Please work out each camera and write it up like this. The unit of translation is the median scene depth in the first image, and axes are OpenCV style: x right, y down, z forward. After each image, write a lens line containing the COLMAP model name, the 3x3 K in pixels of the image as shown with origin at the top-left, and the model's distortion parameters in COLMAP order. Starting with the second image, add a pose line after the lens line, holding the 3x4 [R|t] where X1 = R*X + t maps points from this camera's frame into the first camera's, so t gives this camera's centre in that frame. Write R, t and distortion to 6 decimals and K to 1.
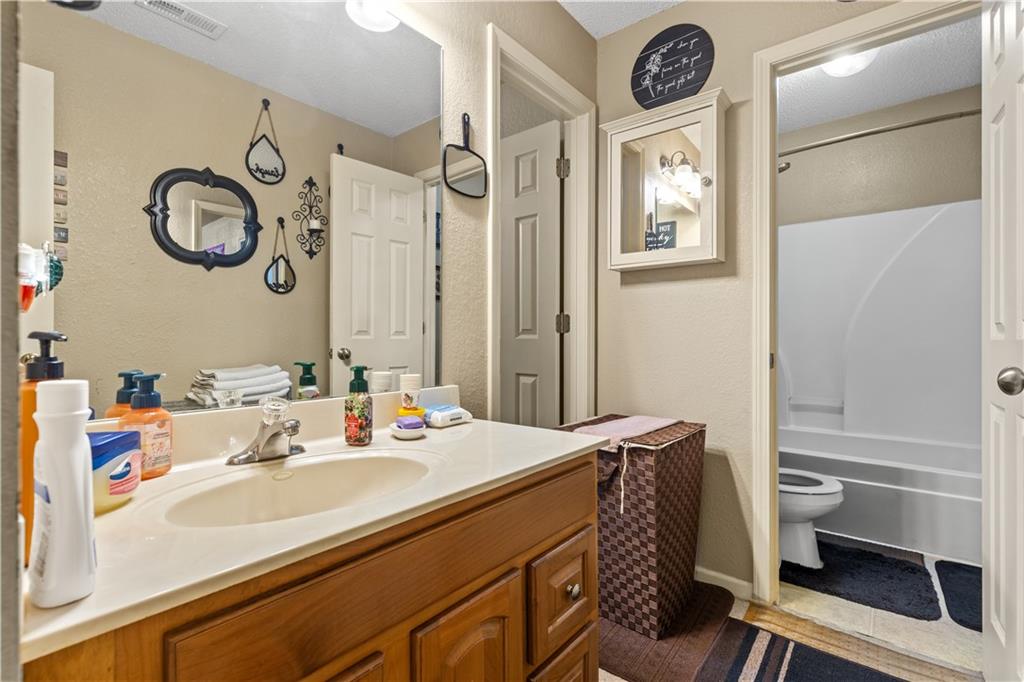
lens RADIAL K [[468.3, 0, 515.7], [0, 468.3, 337.6], [0, 0, 1]] dist [0.000993, -0.000071]
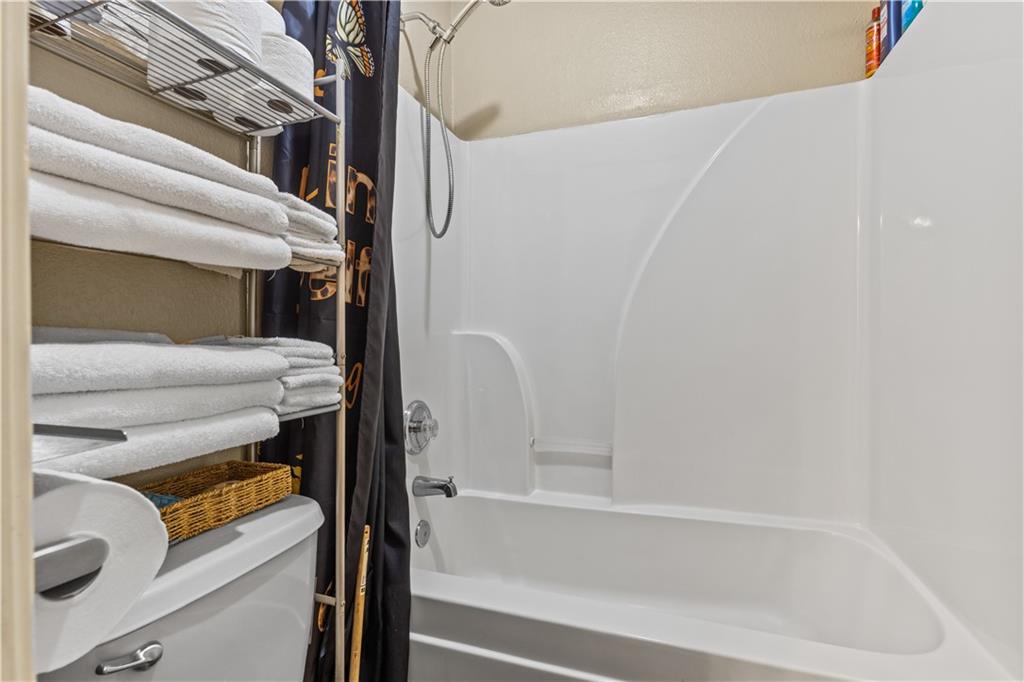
lens RADIAL K [[468.3, 0, 515.7], [0, 468.3, 337.6], [0, 0, 1]] dist [0.000993, -0.000071]
pose [[0.919330, -0.001649, 0.393485, 0.360221], [0.002614, 0.999995, -0.001917, 0.000996], [-0.393480, 0.002791, 0.919329, 0.510263]]
